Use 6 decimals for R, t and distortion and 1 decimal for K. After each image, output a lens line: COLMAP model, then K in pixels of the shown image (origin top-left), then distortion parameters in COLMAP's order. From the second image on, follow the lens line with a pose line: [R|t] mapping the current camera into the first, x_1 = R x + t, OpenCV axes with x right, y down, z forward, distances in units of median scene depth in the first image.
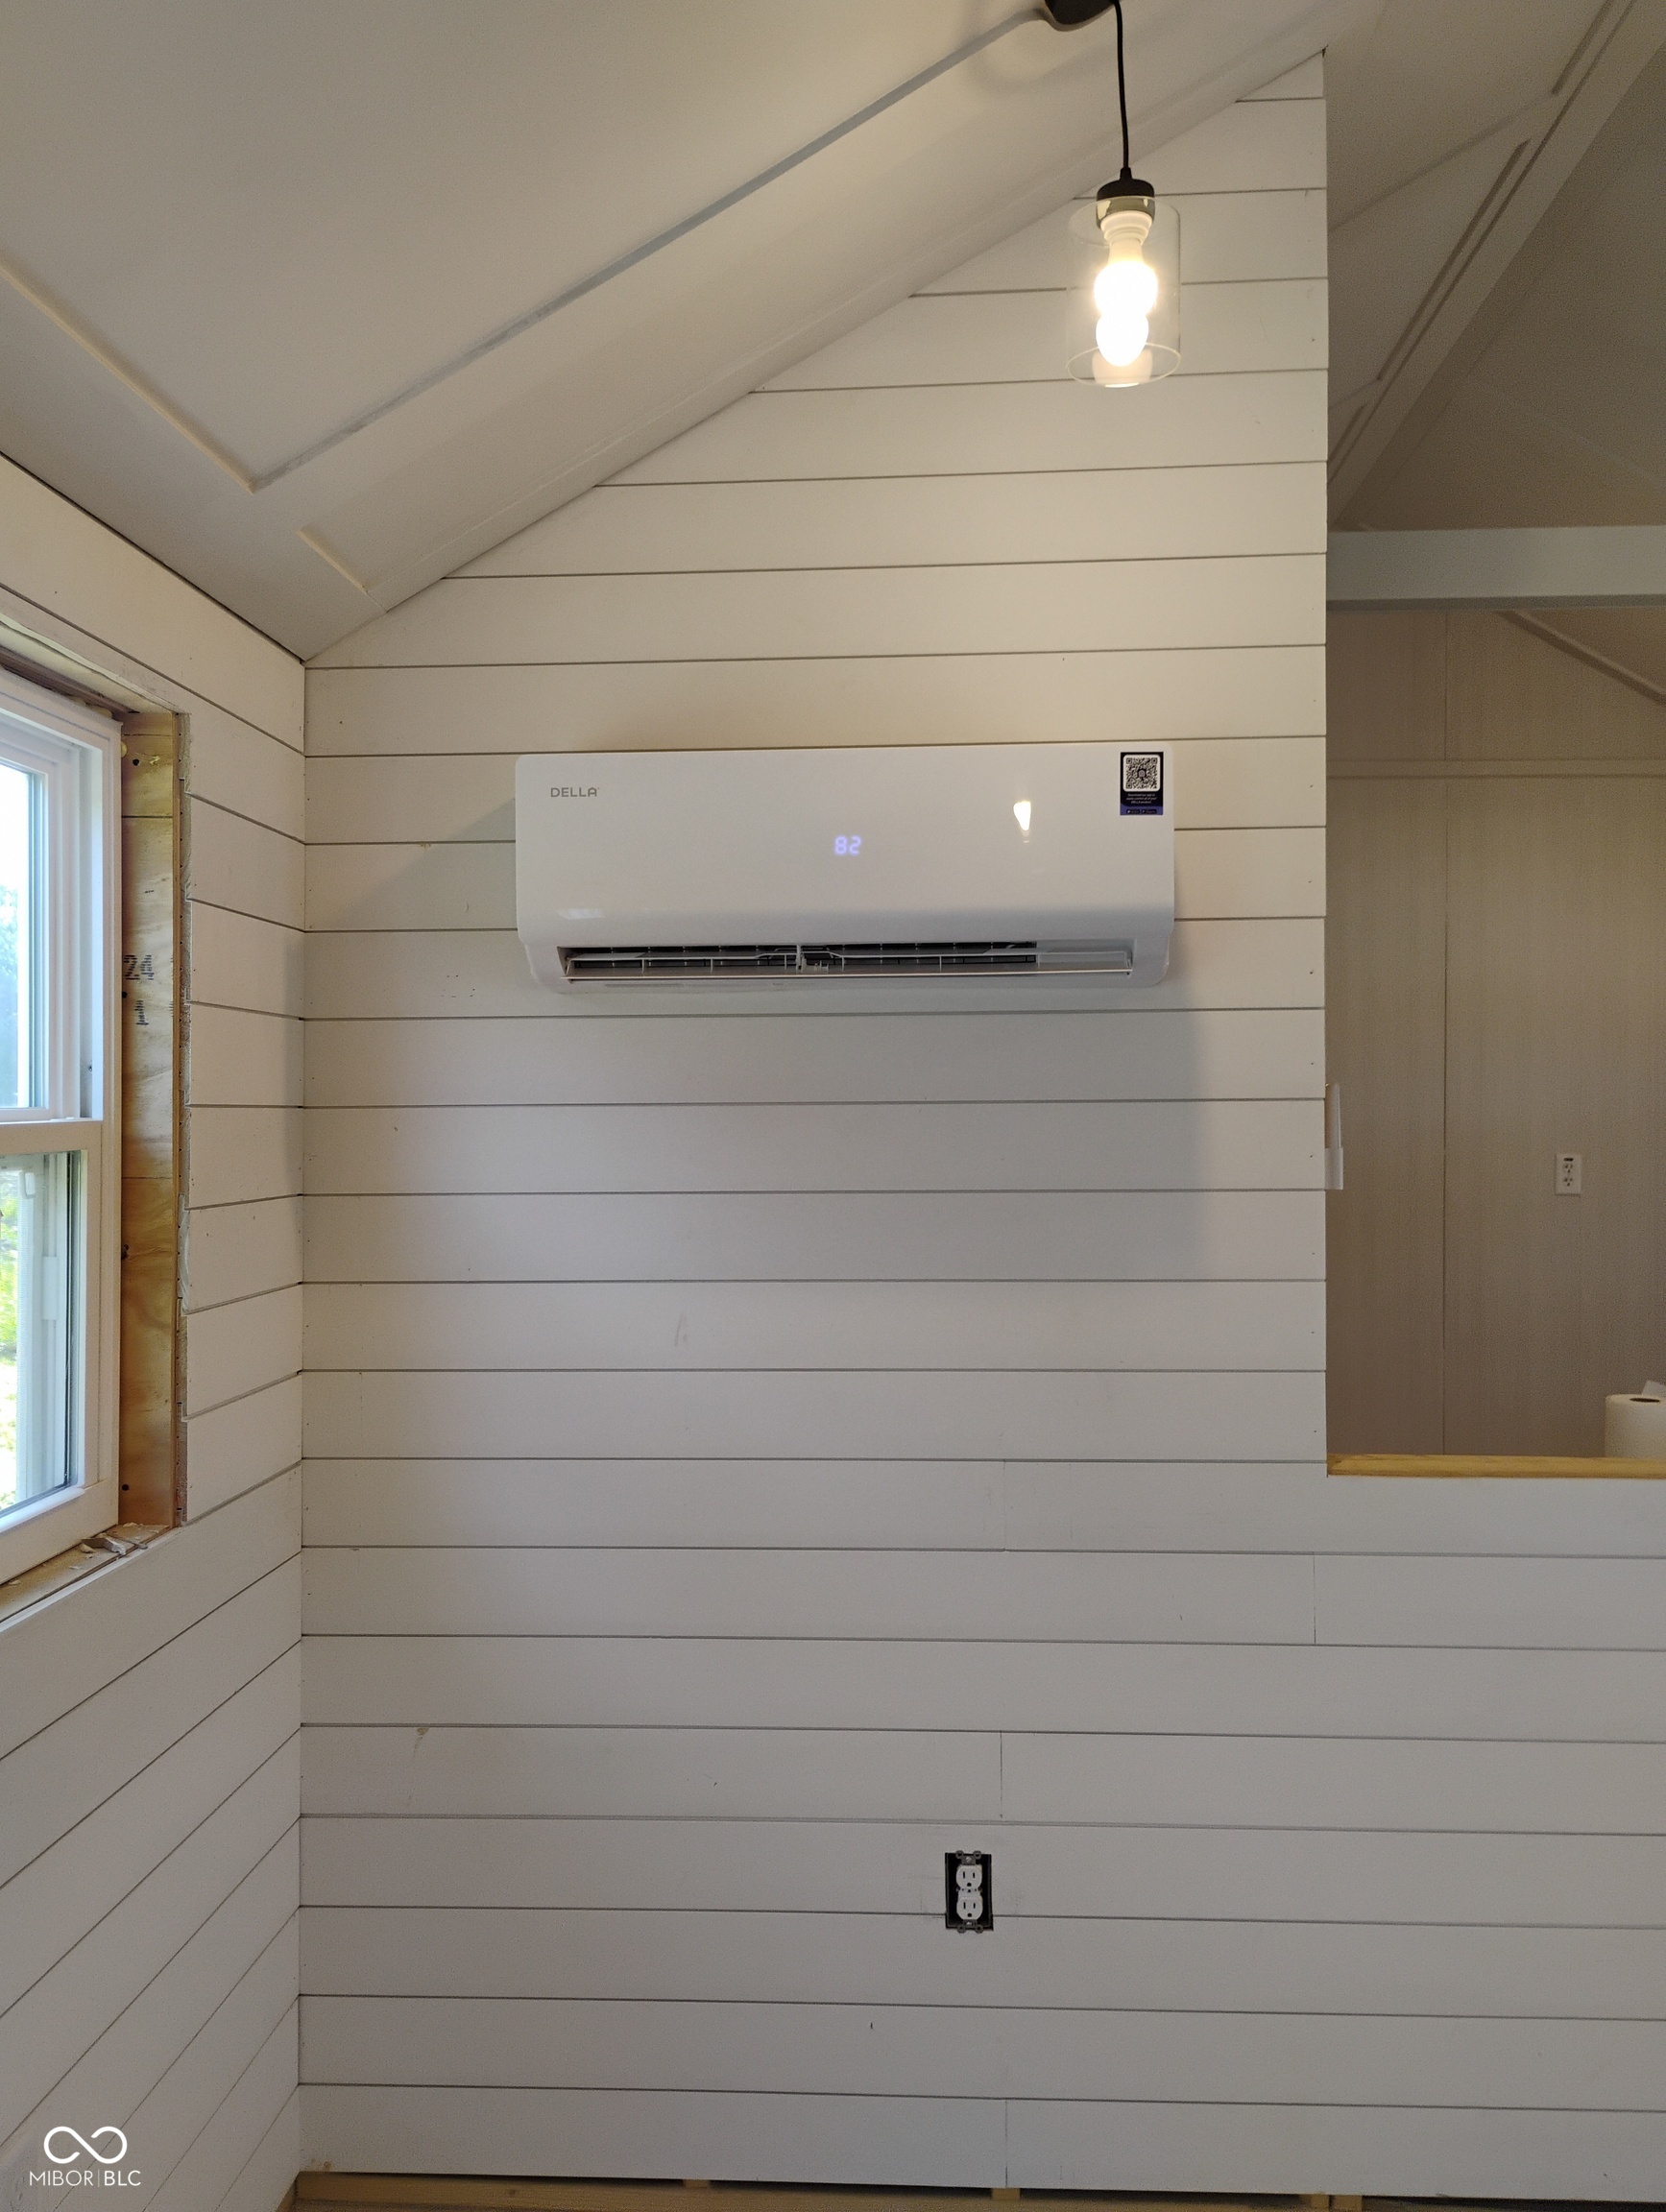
lens RADIAL K [[1883.7, 0, 837.3], [0, 1883.7, 1114.3], [0, 0, 1]] dist [0.107155, -0.116892]
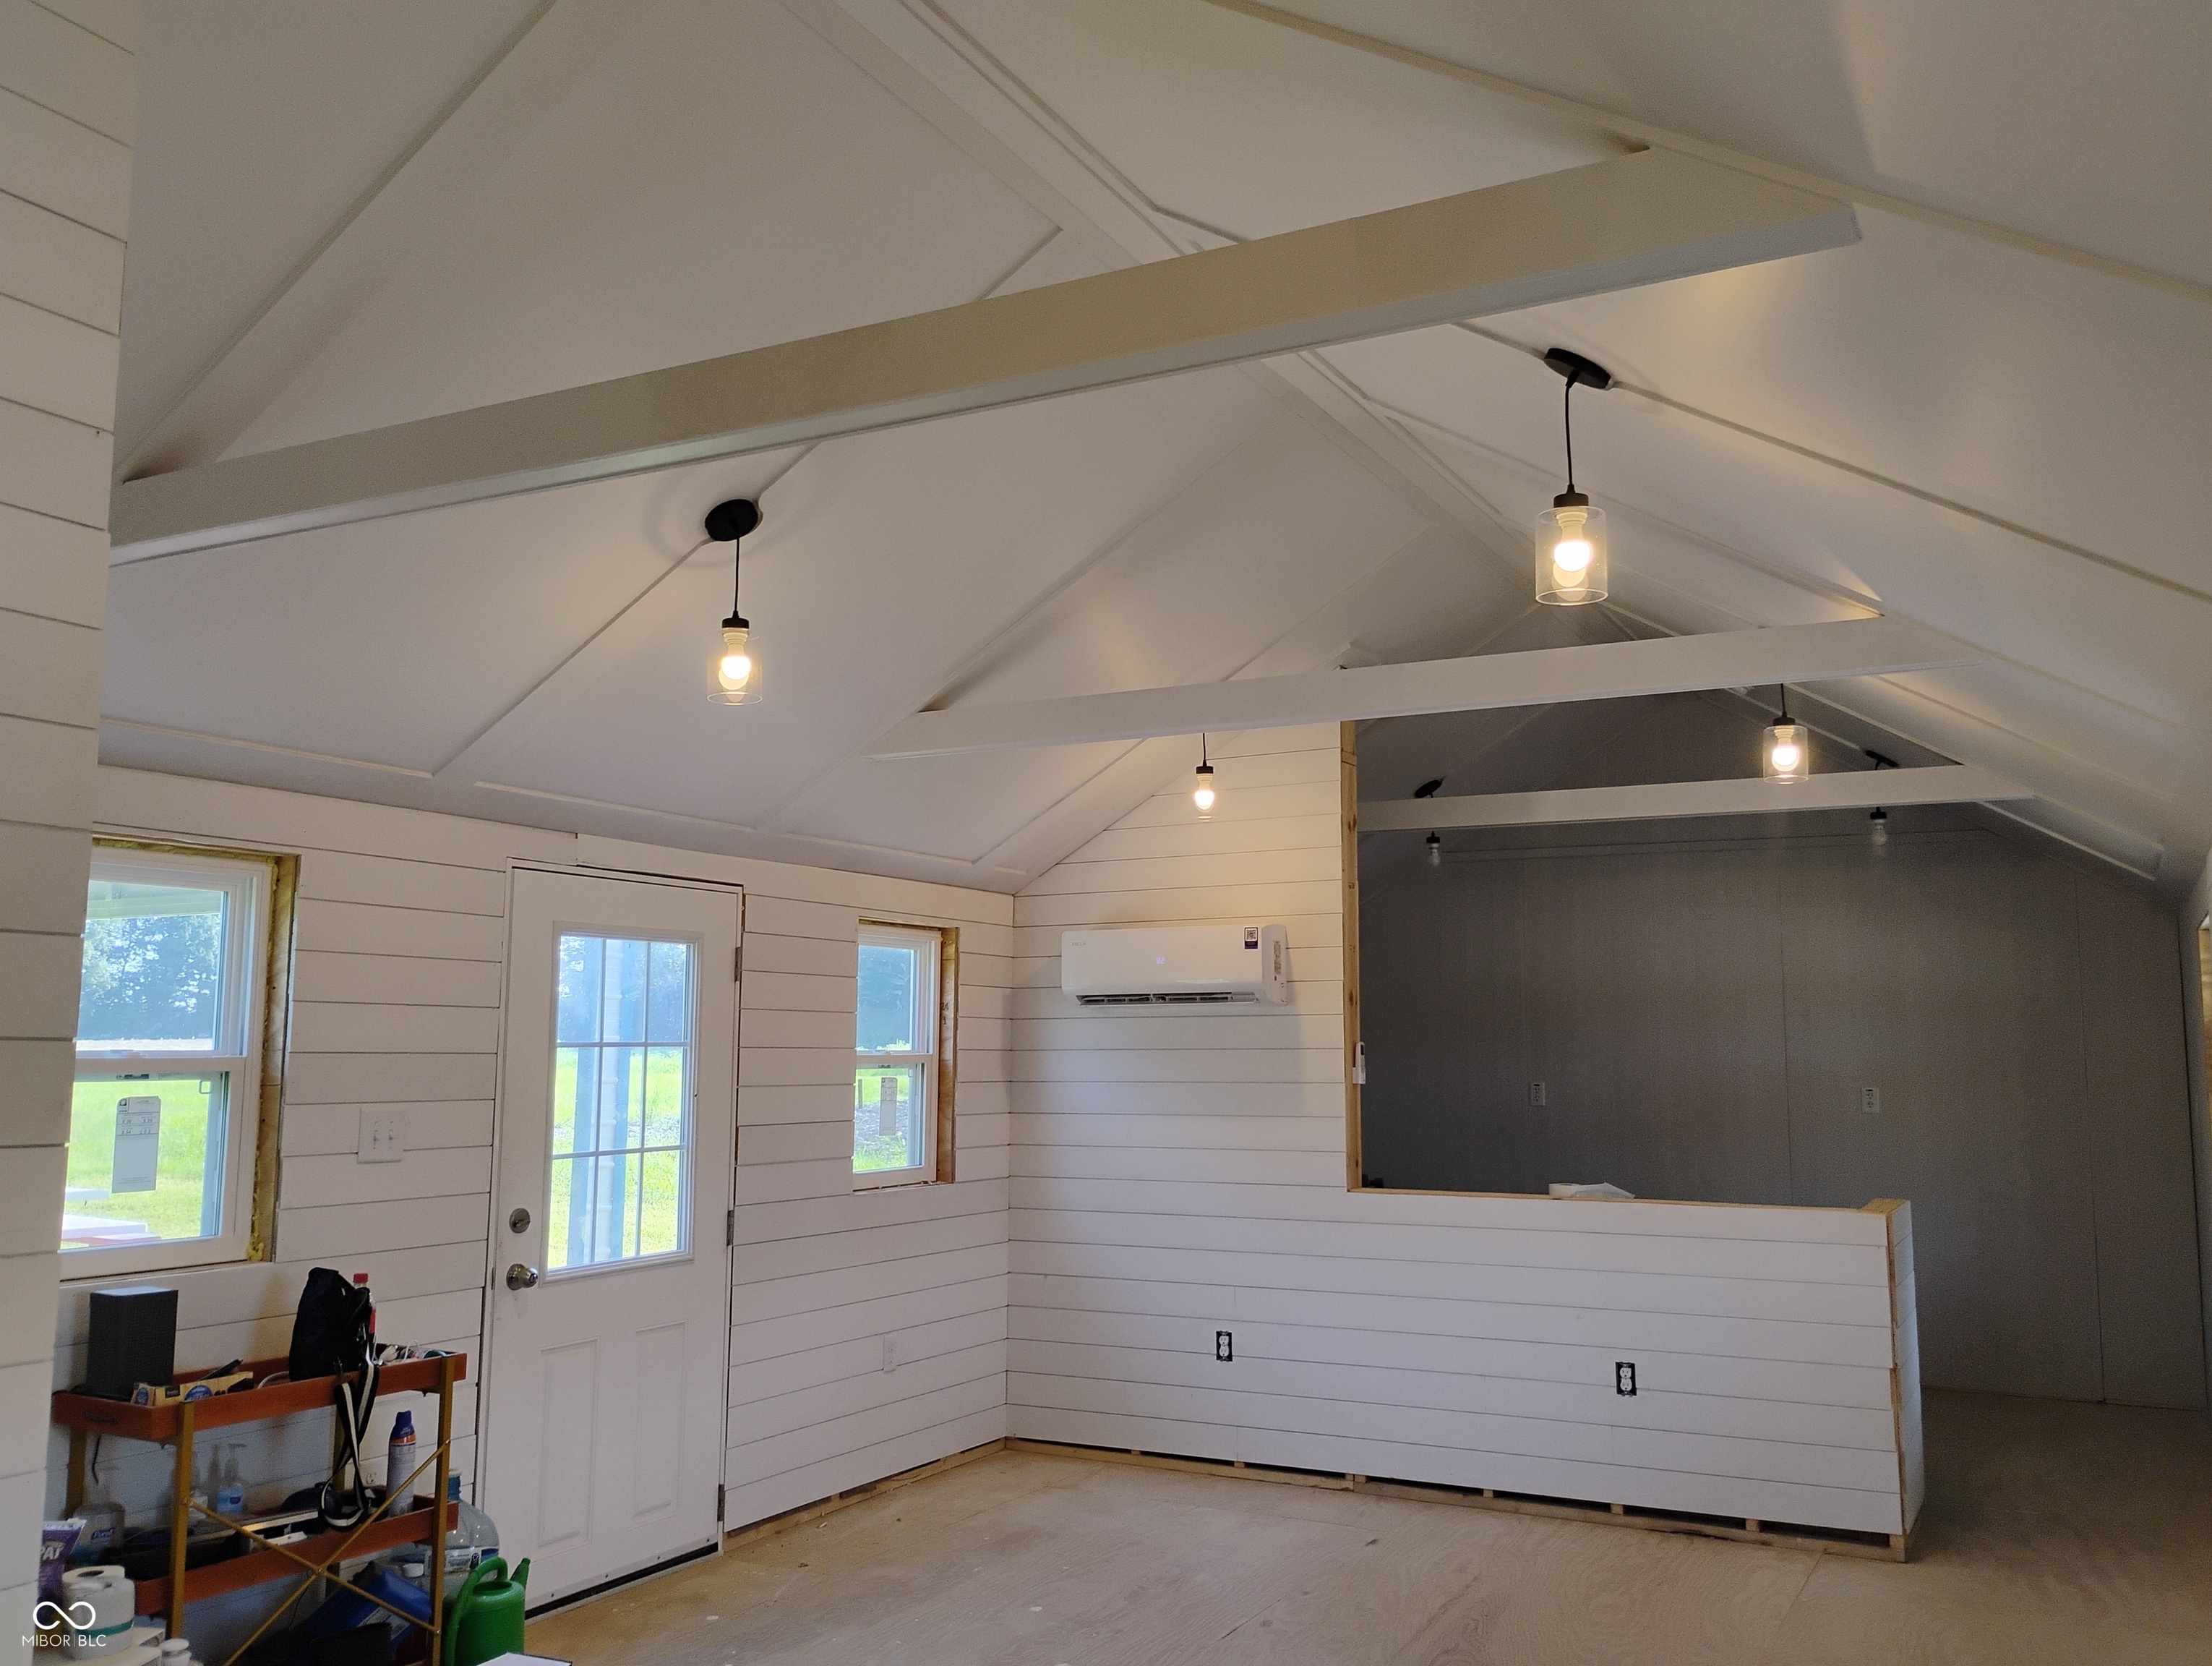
lens RADIAL K [[1883.8, 0, 1106.0], [0, 1883.8, 833.0], [0, 0, 1]] dist [0.107155, -0.116892]
pose [[0.907671, -0.044890, -0.417275, 1.127752], [-0.005659, 0.992864, -0.119119, 0.009693], [0.419645, 0.110482, 0.900939, -1.648083]]
